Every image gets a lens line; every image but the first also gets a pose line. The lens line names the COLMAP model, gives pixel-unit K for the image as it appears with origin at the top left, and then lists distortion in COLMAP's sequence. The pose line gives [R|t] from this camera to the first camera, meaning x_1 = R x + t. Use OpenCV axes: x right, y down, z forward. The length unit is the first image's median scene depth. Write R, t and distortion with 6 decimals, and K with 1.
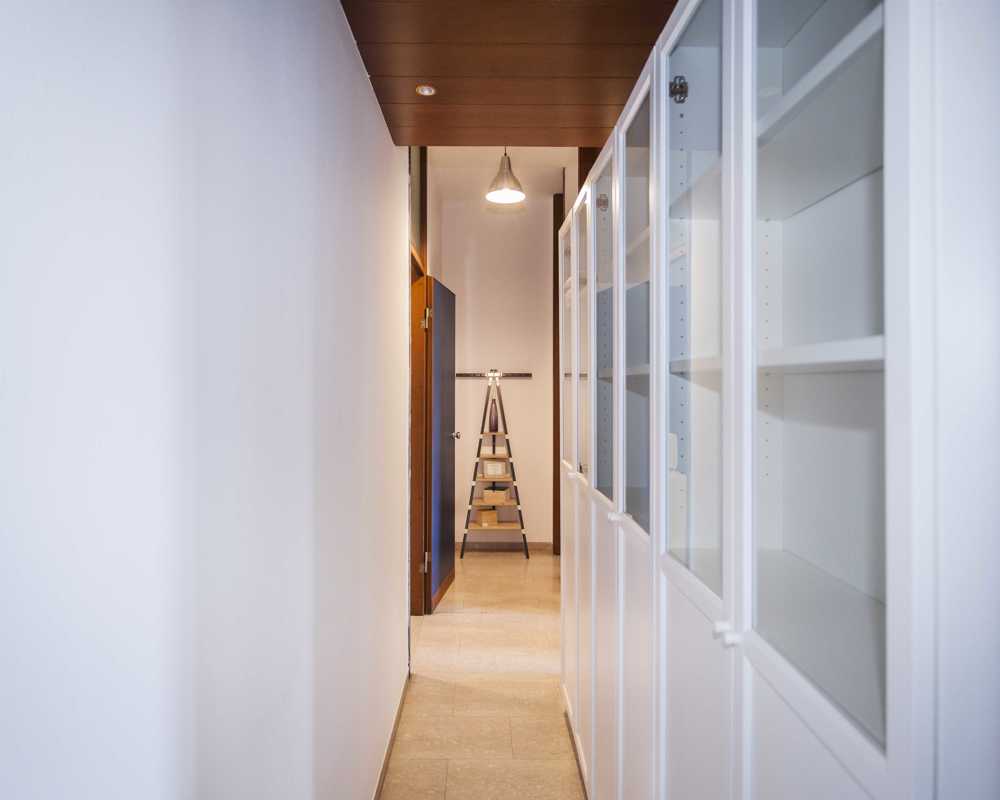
lens RADIAL K [[590.8, 0, 499.6], [0, 590.8, 397.8], [0, 0, 1]] dist [0.000096, 0.000006]
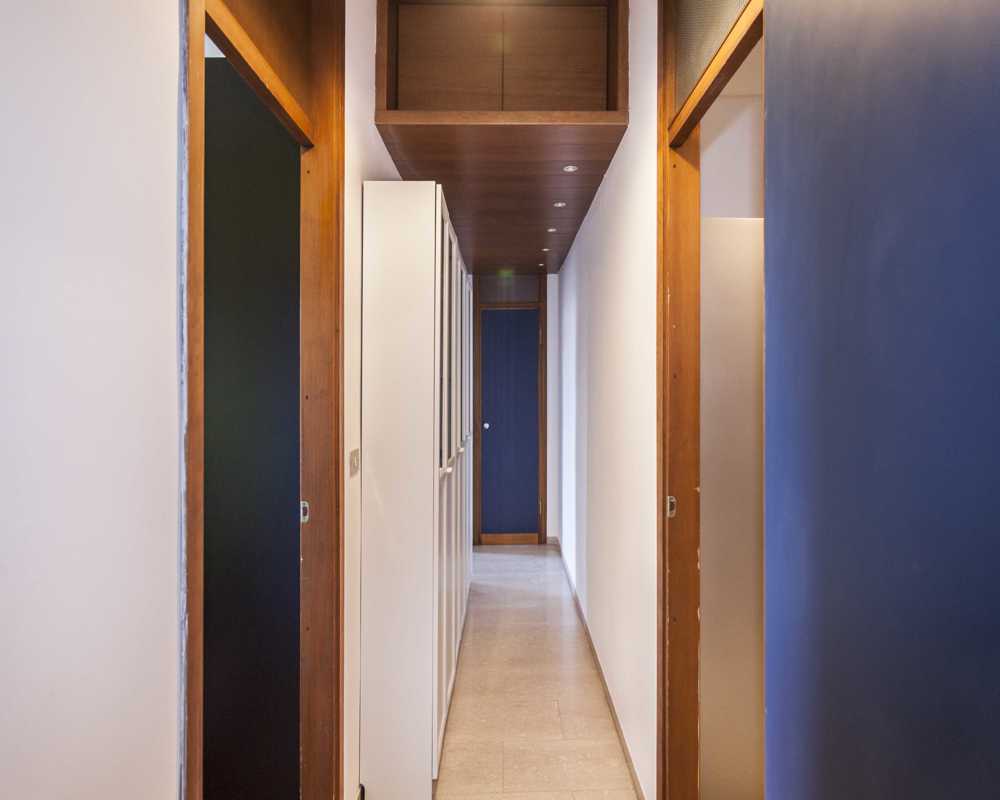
lens RADIAL K [[590.8, 0, 500.7], [0, 590.8, 398.0], [0, 0, 1]] dist [0.000096, 0.000006]
pose [[-0.999355, 0.007559, 0.035109, -0.014532], [0.007860, 0.999933, 0.008442, -0.014675], [-0.035043, 0.008713, -0.999348, 2.047973]]
